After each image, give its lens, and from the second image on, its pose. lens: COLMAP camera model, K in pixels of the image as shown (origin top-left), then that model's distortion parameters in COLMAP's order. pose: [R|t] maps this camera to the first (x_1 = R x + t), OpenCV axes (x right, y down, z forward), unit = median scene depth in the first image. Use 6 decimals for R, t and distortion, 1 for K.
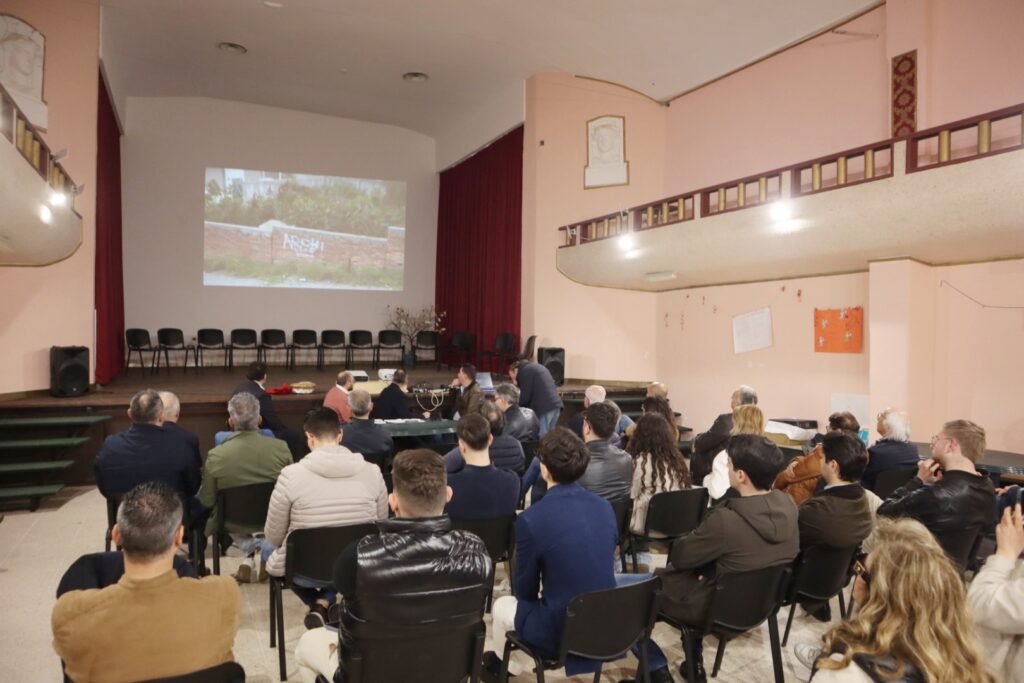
lens RADIAL K [[699.6, 0, 514.9], [0, 699.6, 344.7], [0, 0, 1]] dist [-0.130361, 0.061782]
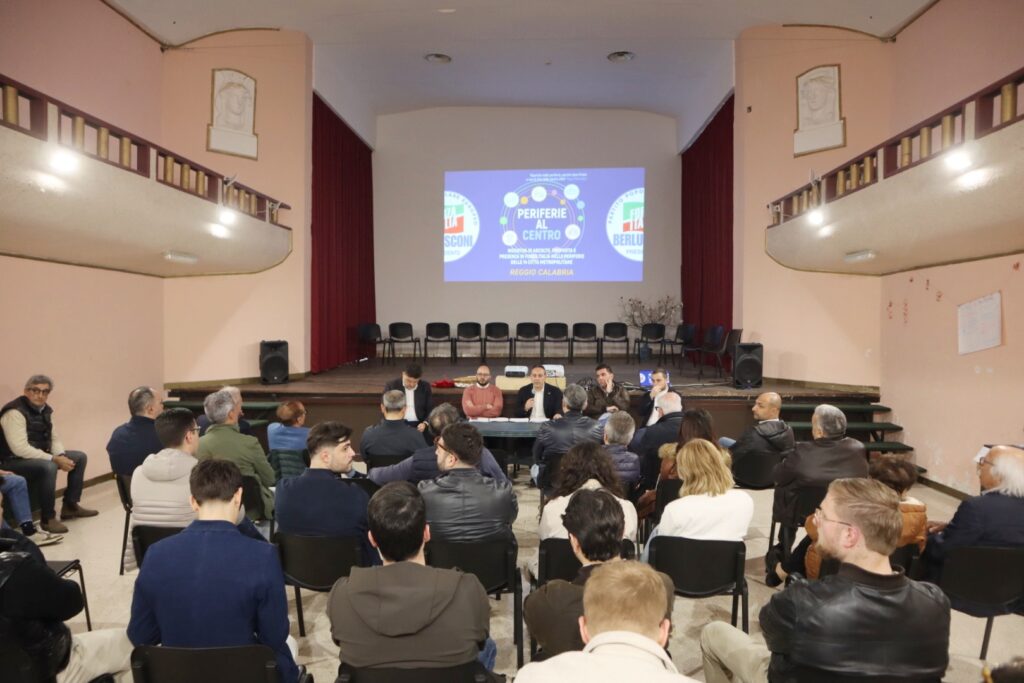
lens RADIAL K [[699.6, 0, 507.1], [0, 699.6, 344.8], [0, 0, 1]] dist [-0.130361, 0.061782]
pose [[0.876878, 0.008619, -0.480635, 0.198531], [-0.000917, 0.999867, 0.016257, -0.007503], [0.480712, -0.013815, 0.876770, 0.100766]]
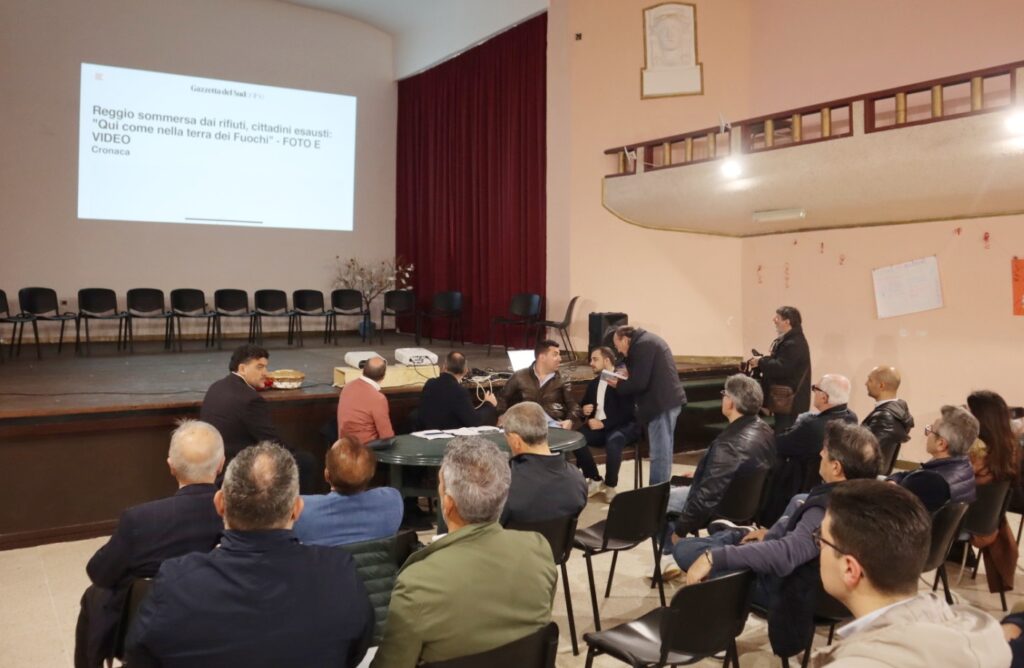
lens RADIAL K [[807.7, 0, 516.2], [0, 807.7, 279.5], [0, 0, 1]] dist [-0.110788, 0.013285]
pose [[0.988756, -0.003393, 0.149501, -0.166270], [0.008083, 0.999494, -0.030770, -0.005187], [-0.149321, 0.031633, 0.988283, 0.180785]]
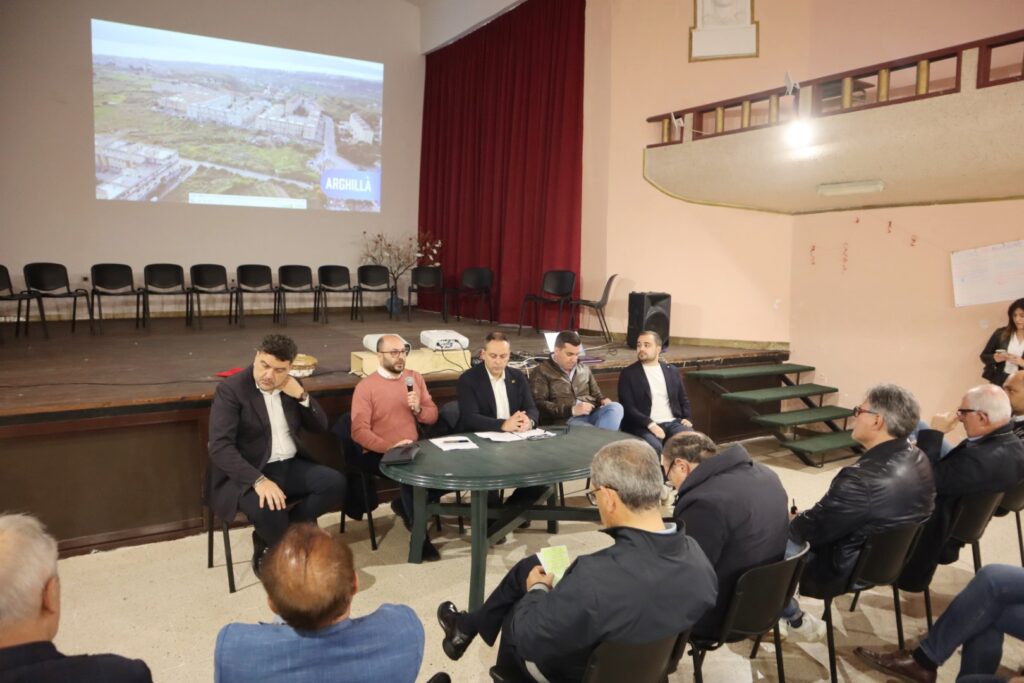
lens RADIAL K [[699.6, 0, 518.8], [0, 699.6, 353.0], [0, 0, 1]] dist [-0.130361, 0.061782]
pose [[0.991075, -0.009066, 0.132997, -0.162651], [-0.004452, 0.994878, 0.100988, -0.005159], [-0.133231, -0.100679, 0.985958, 0.342056]]
